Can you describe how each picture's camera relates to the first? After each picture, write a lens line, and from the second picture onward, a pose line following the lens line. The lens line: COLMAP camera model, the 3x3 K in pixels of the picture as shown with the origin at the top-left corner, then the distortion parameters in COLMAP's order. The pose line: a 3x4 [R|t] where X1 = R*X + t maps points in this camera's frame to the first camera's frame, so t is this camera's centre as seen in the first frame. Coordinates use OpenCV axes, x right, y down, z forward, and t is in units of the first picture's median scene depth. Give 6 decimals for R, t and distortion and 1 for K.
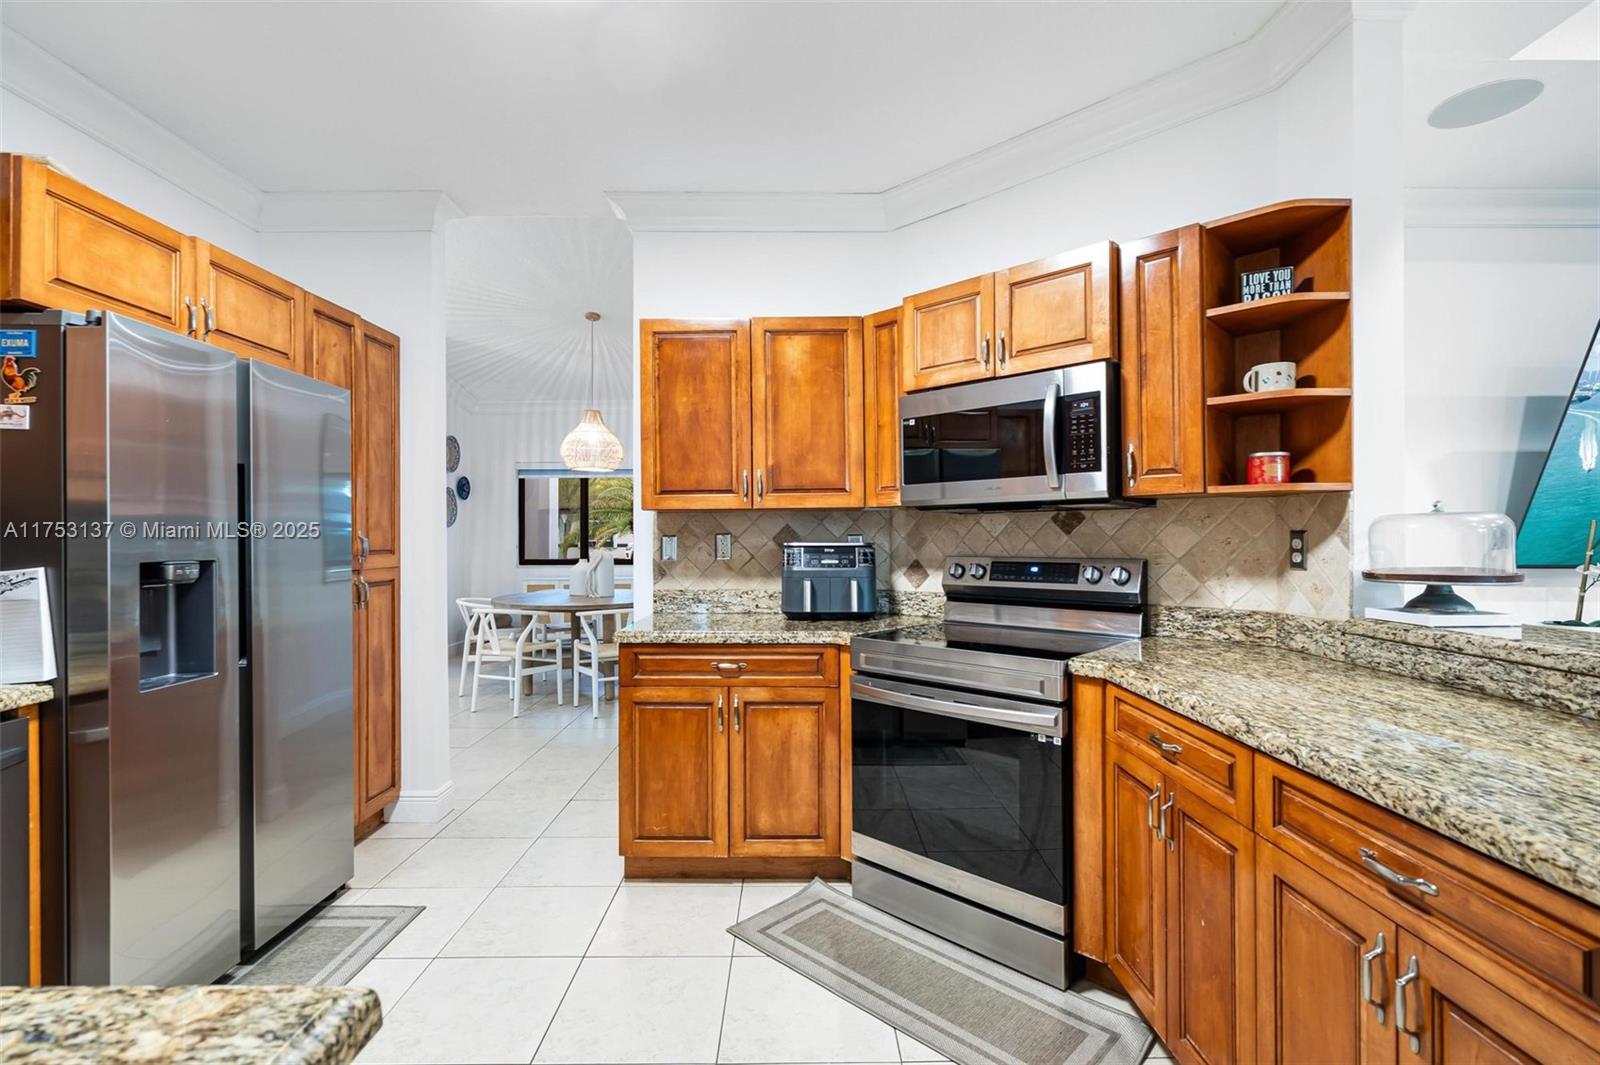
lens RADIAL K [[737.5, 0, 789.6], [0, 737.5, 538.2], [0, 0, 1]] dist [-0.005453, 0.002019]
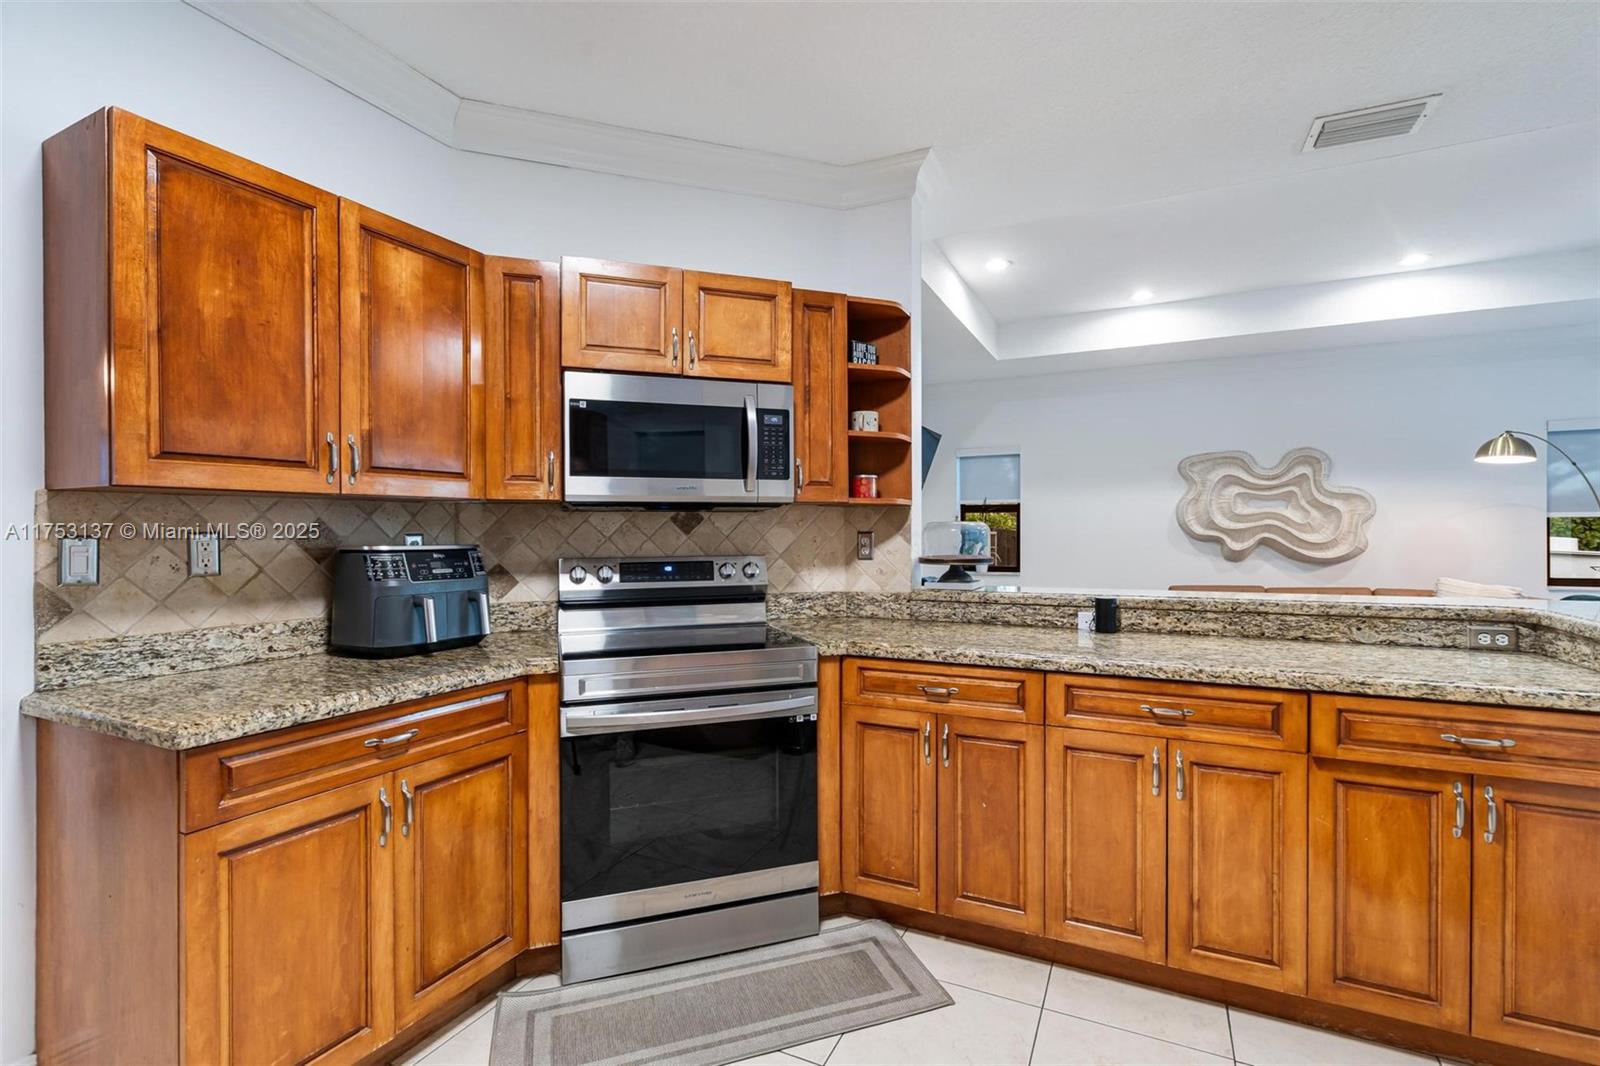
lens RADIAL K [[737.5, 0, 813.8], [0, 737.5, 534.7], [0, 0, 1]] dist [-0.005453, 0.002019]
pose [[0.427192, -0.000656, 0.904161, -0.510565], [0.003354, 0.999994, -0.000859, -0.002969], [-0.904155, 0.003400, 0.427192, 0.397327]]
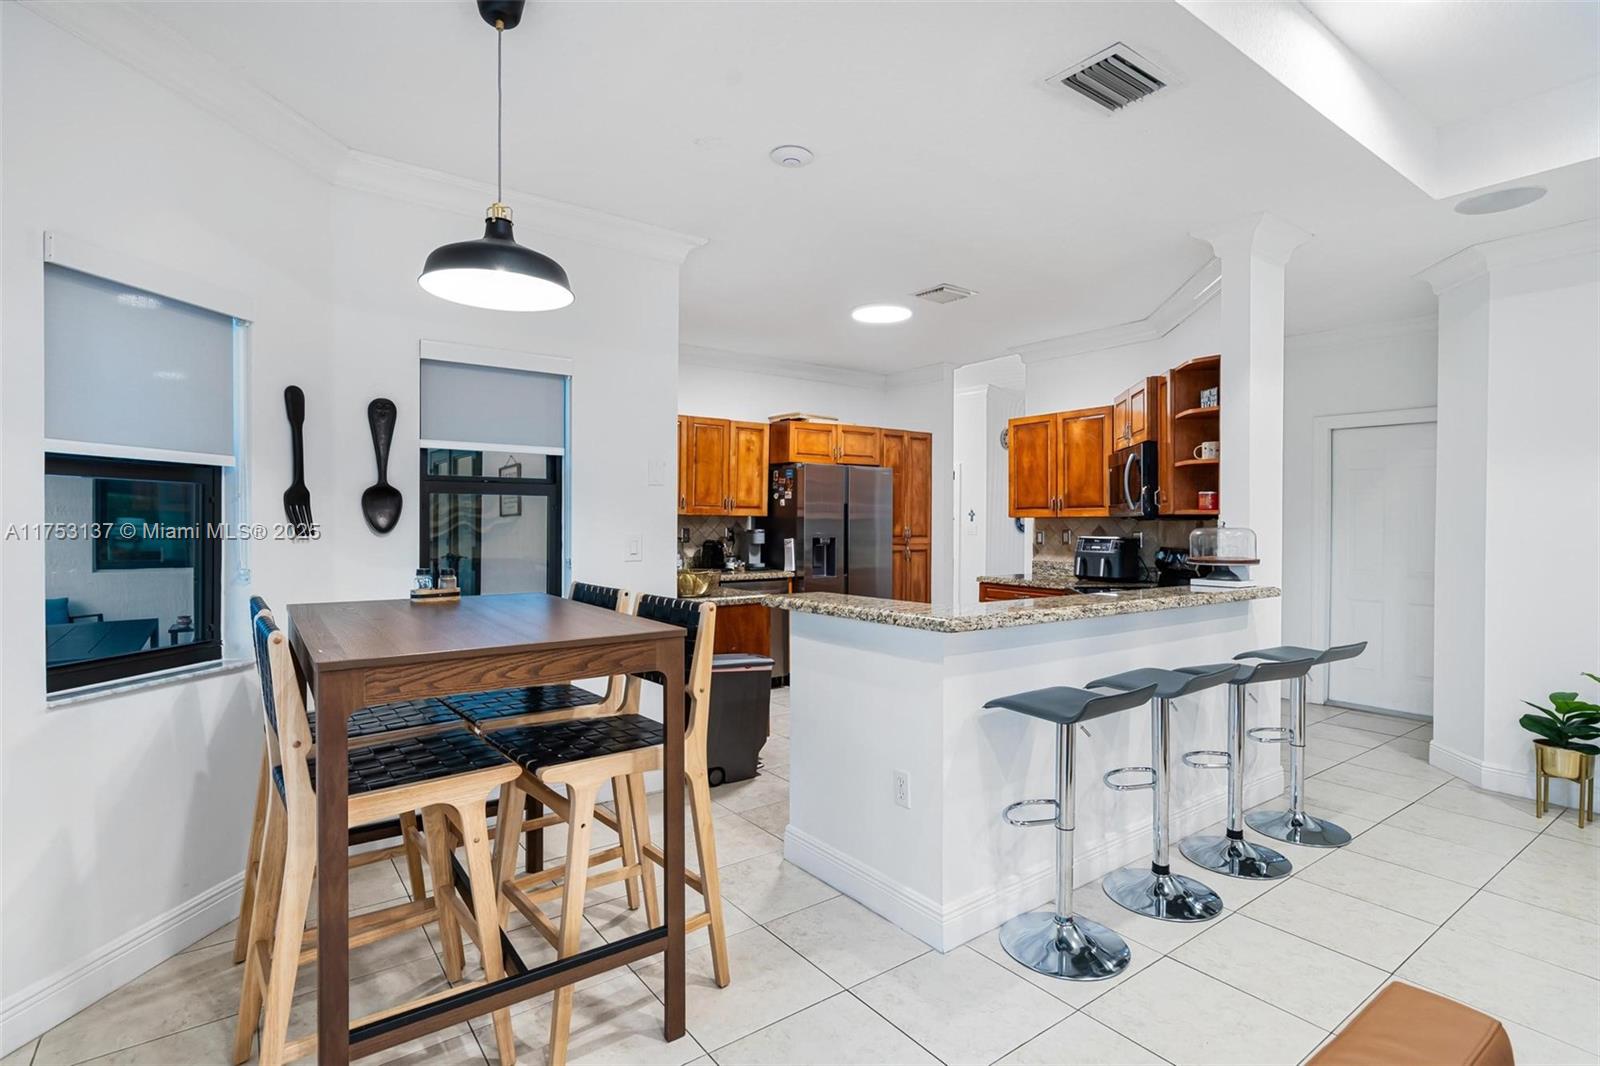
lens RADIAL K [[762.8, 0, 804.3], [0, 762.8, 525.3], [0, 0, 1]] dist [0.000311, 0.000068]
pose [[0.592489, 0.010962, -0.805504, 1.243399], [-0.007758, 0.999939, 0.007901, -0.033377], [0.805541, 0.001568, 0.592538, -0.706579]]
